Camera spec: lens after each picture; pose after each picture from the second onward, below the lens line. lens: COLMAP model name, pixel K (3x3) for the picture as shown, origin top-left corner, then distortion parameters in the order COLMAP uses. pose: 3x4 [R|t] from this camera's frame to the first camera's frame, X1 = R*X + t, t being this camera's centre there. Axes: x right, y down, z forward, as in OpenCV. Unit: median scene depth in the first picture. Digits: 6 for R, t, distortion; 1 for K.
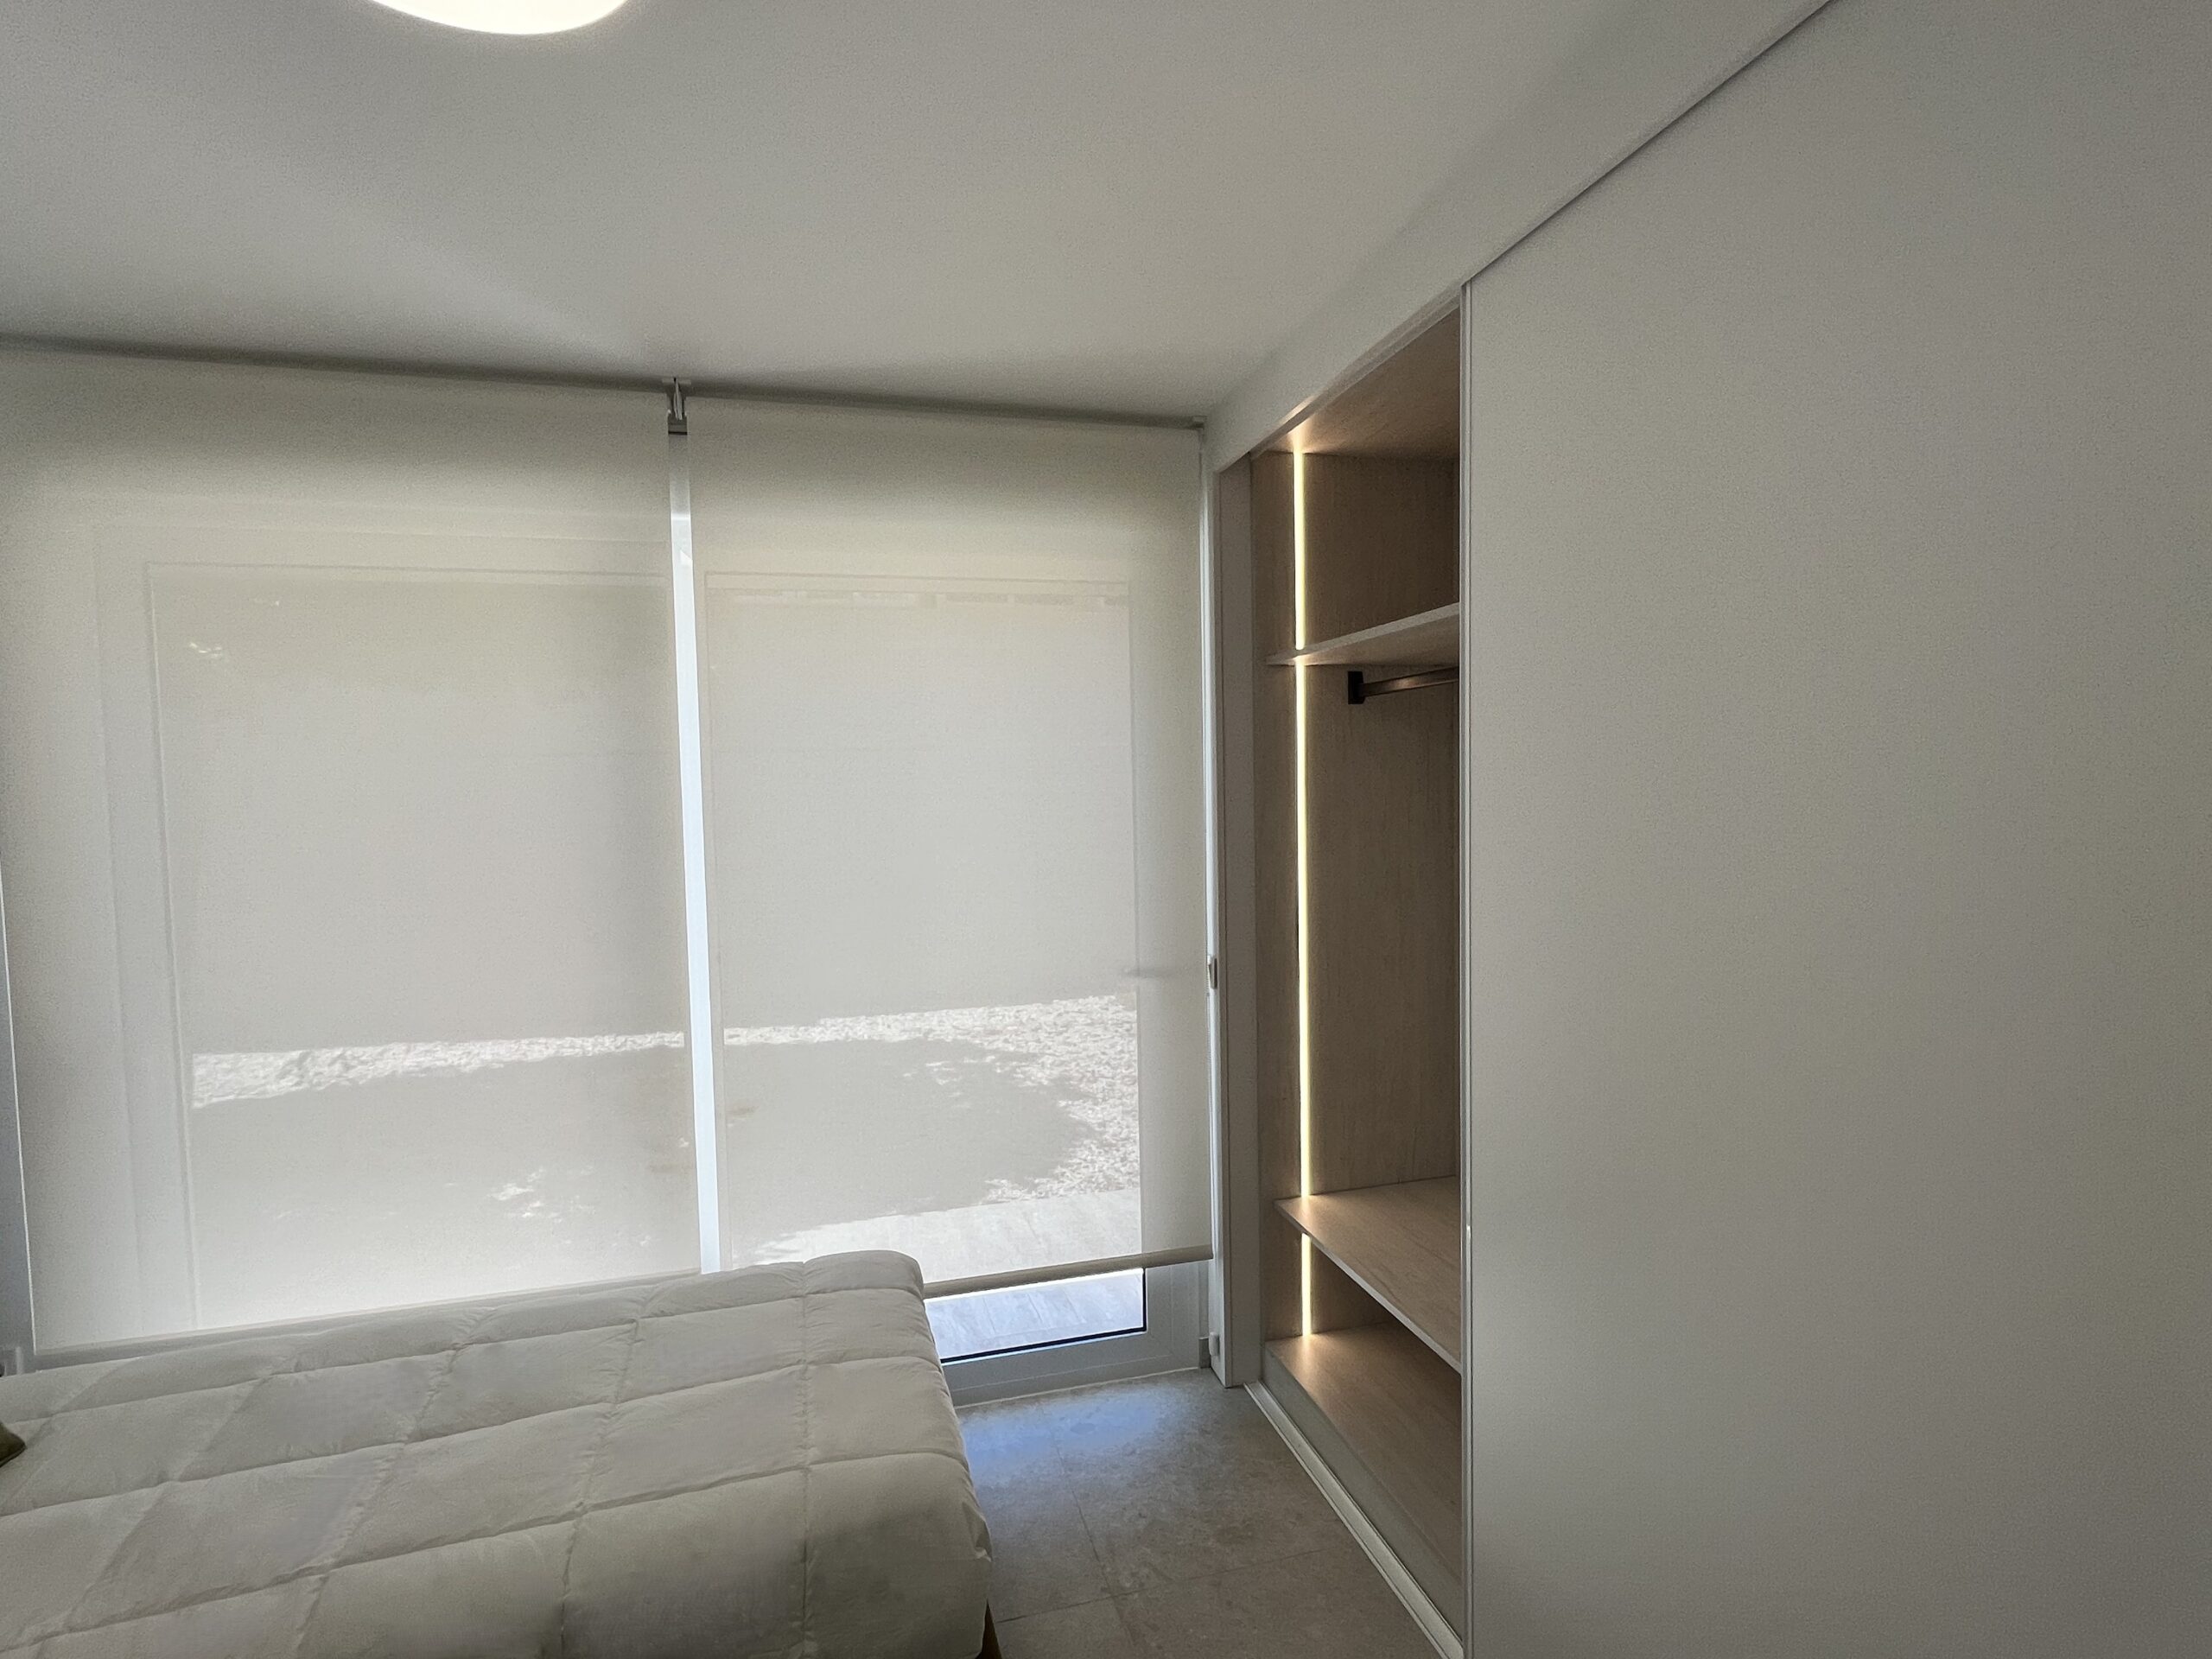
lens RADIAL K [[1070.9, 0, 1106.0], [0, 1070.9, 829.5], [0, 0, 1]] dist [-0.009849, 0.001249]
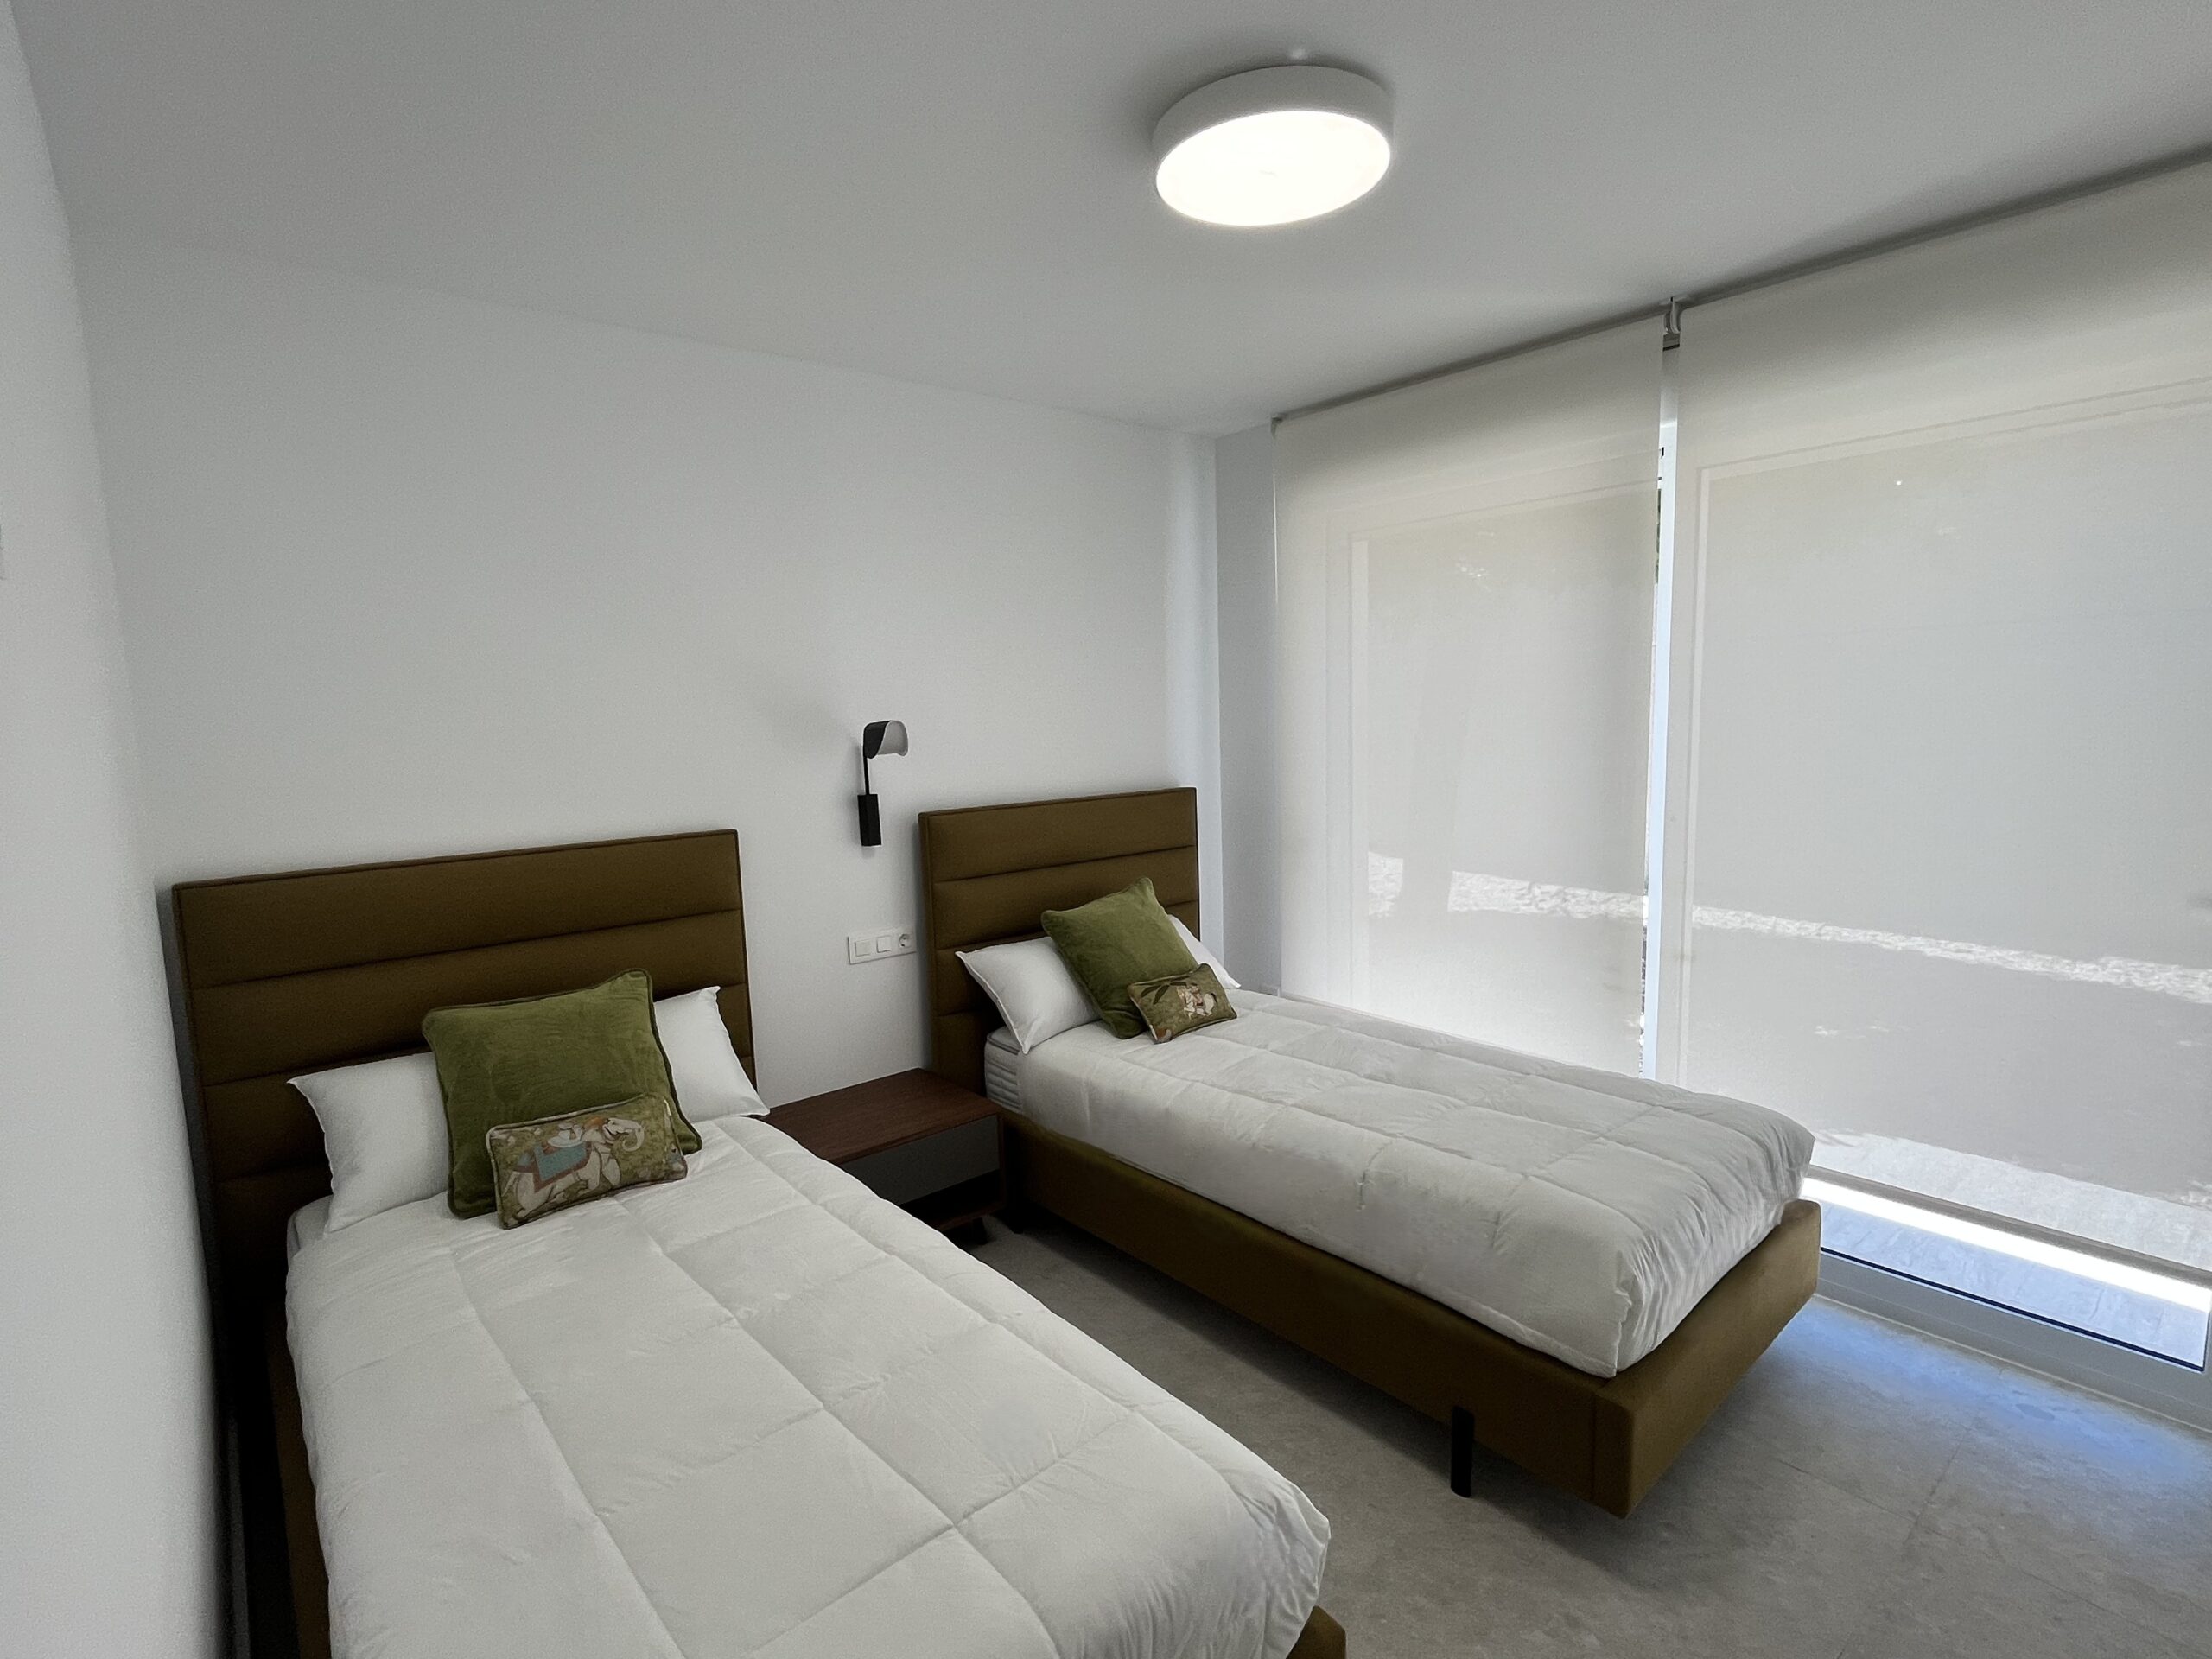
lens RADIAL K [[1070.9, 0, 1106.0], [0, 1070.9, 829.5], [0, 0, 1]] dist [-0.009849, 0.001249]
pose [[0.427055, 0.115270, -0.896848, 0.406940], [-0.018132, 0.992733, 0.118960, 0.007222], [0.904044, -0.034540, 0.426042, -0.027429]]
